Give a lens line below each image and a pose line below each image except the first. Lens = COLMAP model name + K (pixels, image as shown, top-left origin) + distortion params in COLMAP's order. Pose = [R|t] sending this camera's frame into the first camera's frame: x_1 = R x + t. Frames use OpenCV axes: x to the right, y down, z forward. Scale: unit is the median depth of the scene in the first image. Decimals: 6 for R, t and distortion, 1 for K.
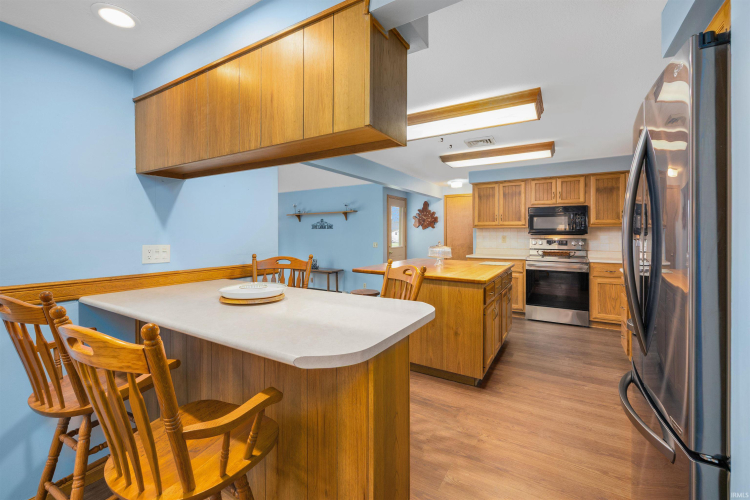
lens RADIAL K [[318.0, 0, 373.7], [0, 318.0, 237.6], [0, 0, 1]] dist [-0.000865, 0.000150]
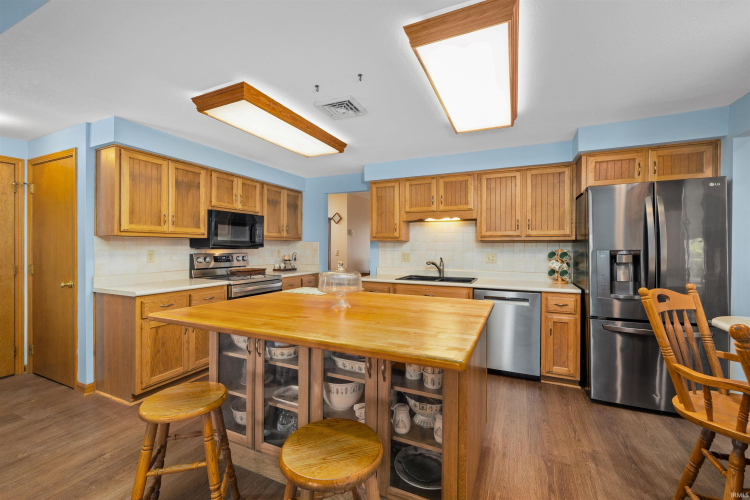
lens RADIAL K [[313.7, 0, 375.0], [0, 313.7, 250.0], [0, 0, 1]] dist [0.000208, 0.000195]
pose [[-0.109123, -0.003383, 0.994023, -0.234939], [0.009850, 0.999941, 0.004484, -0.006128], [-0.993979, 0.010280, -0.109083, 0.733265]]
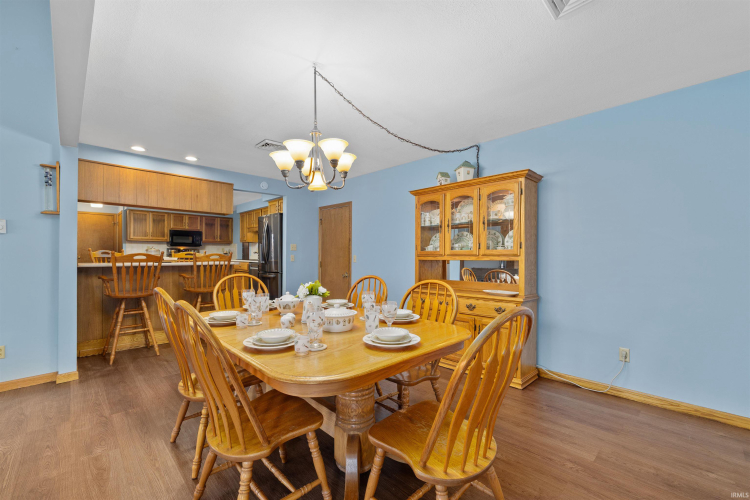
lens RADIAL K [[321.8, 0, 366.1], [0, 321.8, 249.9], [0, 0, 1]] dist [0.001243, 0.000118]
pose [[0.275452, 0.025483, 0.960977, -0.857208], [0.003651, 0.999614, -0.027555, 0.061711], [-0.961308, 0.011099, 0.275253, -0.454364]]
